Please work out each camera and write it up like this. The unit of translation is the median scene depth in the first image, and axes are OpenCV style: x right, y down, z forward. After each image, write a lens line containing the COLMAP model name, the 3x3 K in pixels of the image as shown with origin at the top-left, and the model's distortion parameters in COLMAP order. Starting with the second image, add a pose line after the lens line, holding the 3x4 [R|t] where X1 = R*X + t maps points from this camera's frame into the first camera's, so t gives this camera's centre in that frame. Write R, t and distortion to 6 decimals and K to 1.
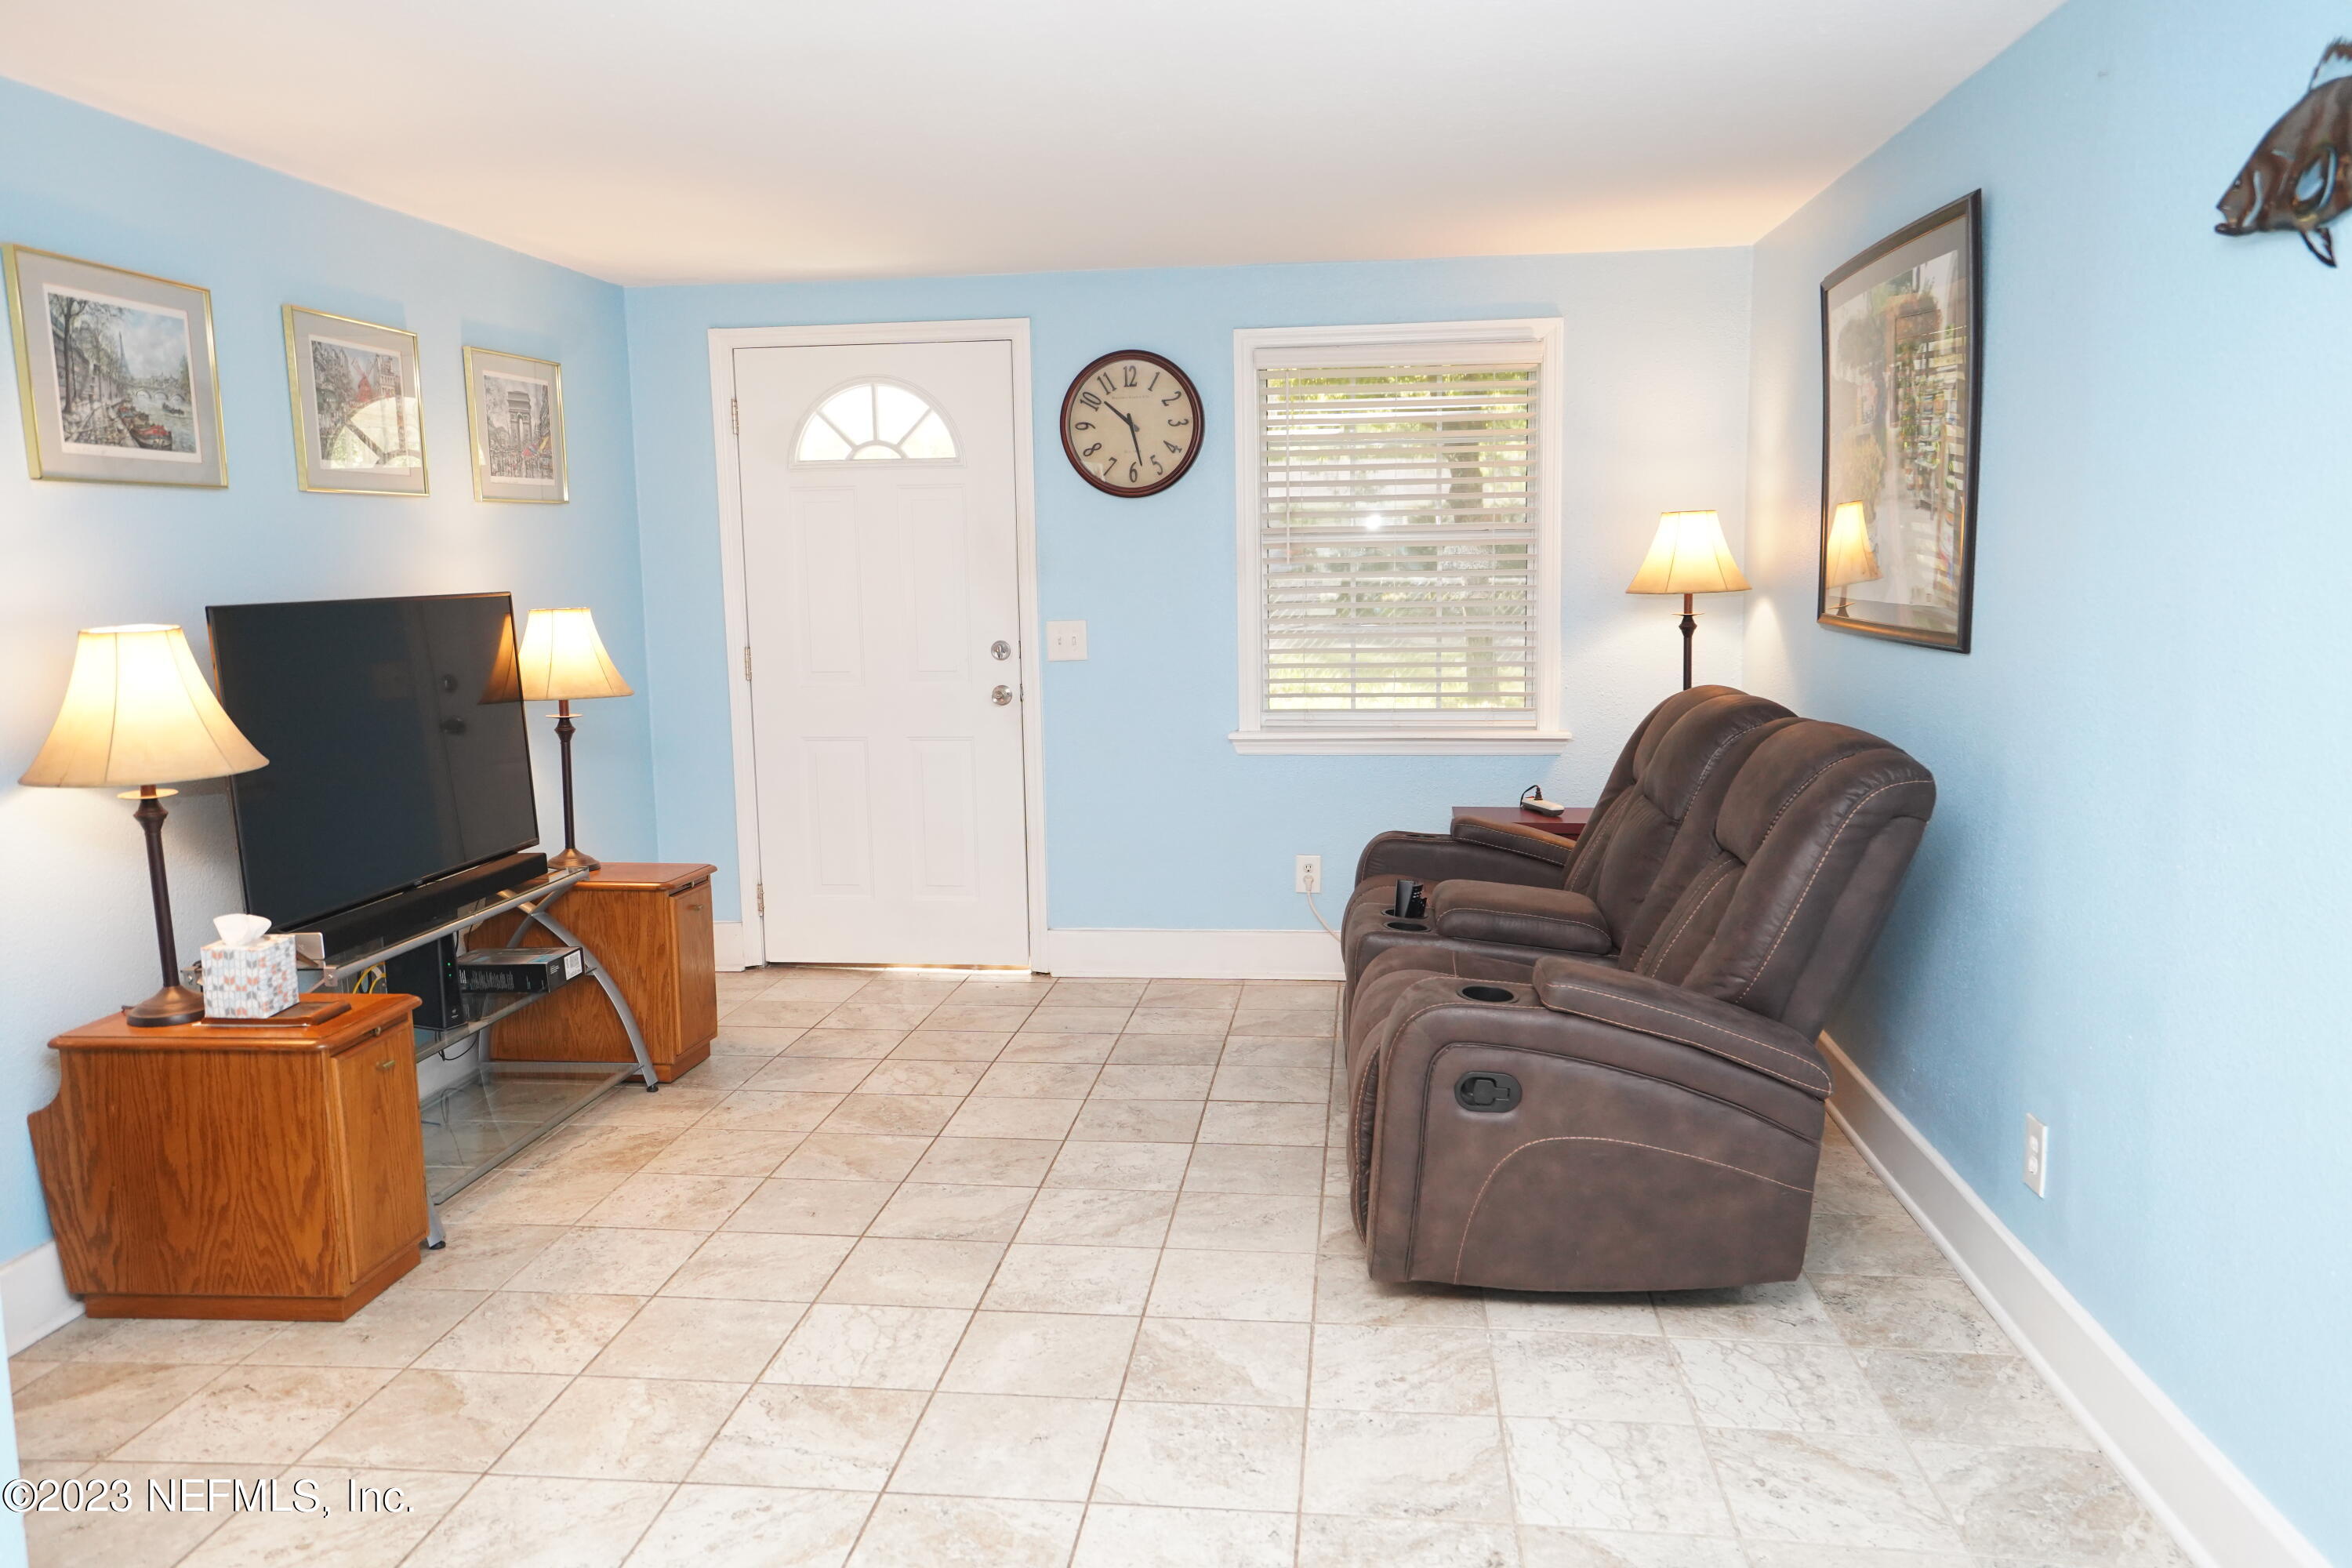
lens RADIAL K [[1794.5, 0, 1176.0], [0, 1794.5, 784.0], [0, 0, 1]] dist [0.075718, 0.001188]
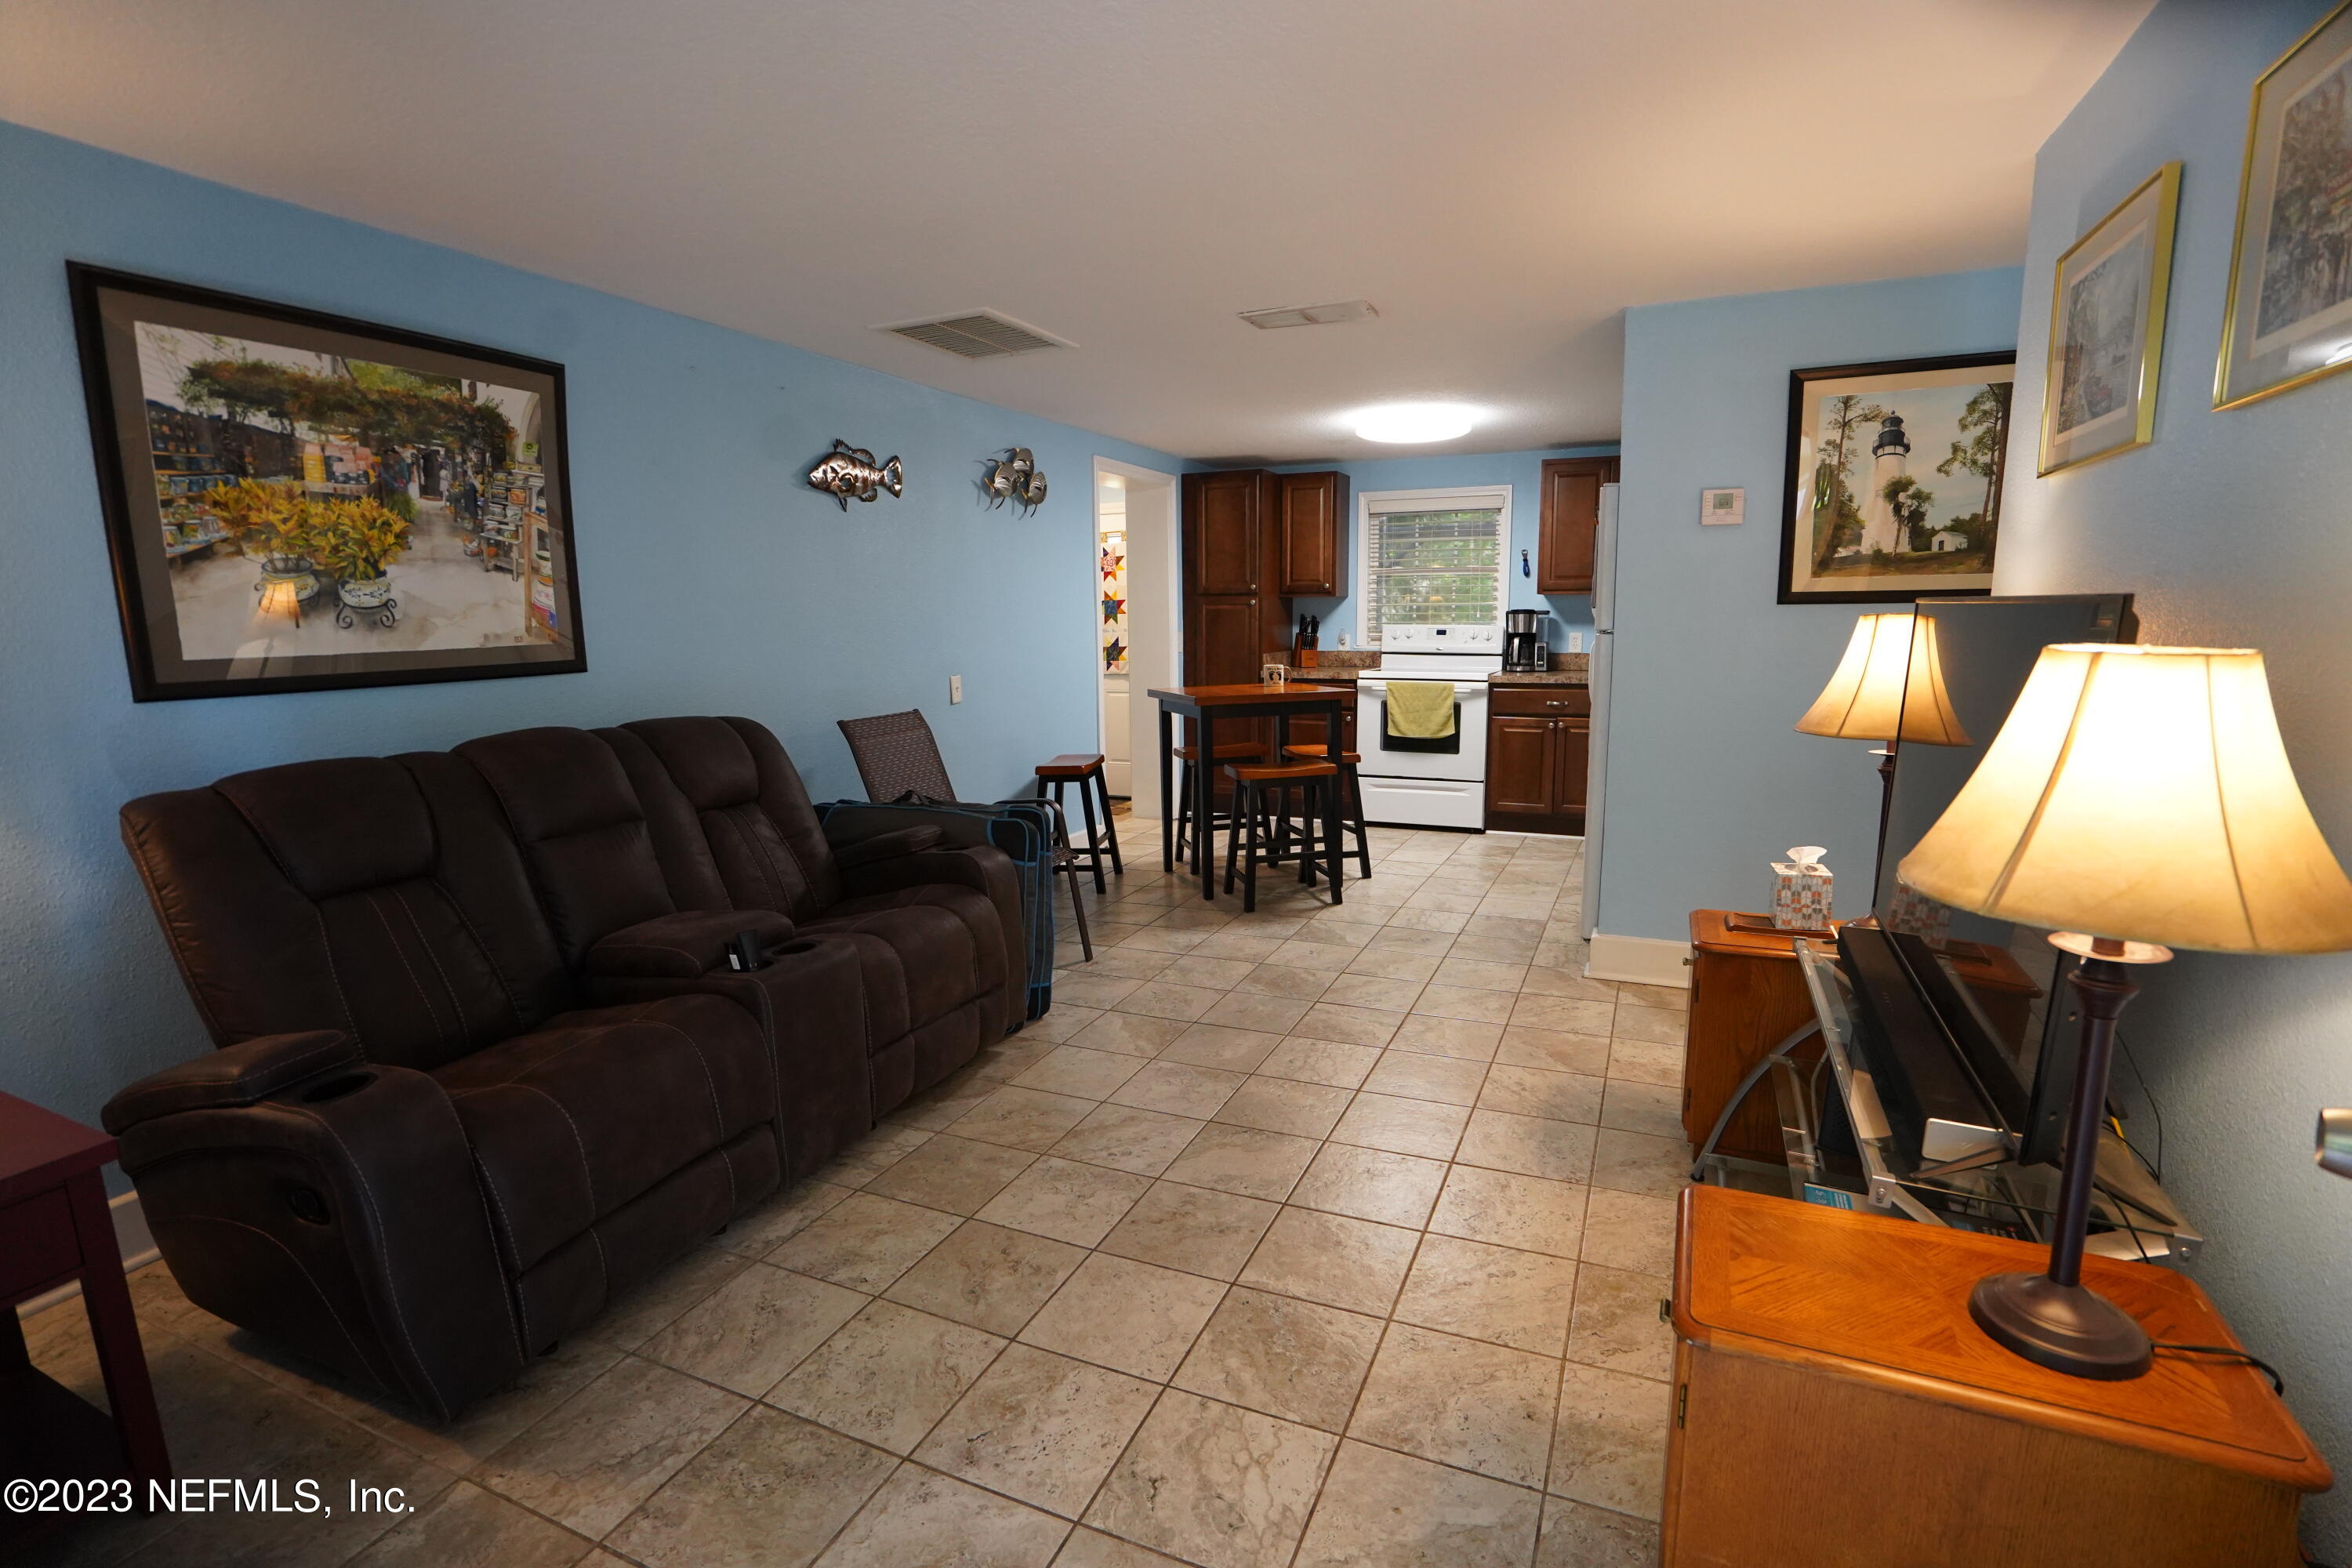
lens RADIAL K [[1126.9, 0, 1176.0], [0, 1126.9, 784.0], [0, 0, 1]] dist [-0.001533, -0.000116]
pose [[-0.953597, -0.012621, 0.300820, -0.269044], [0.072838, 0.959773, 0.271166, -0.168874], [-0.292141, 0.280494, -0.914318, 1.469412]]
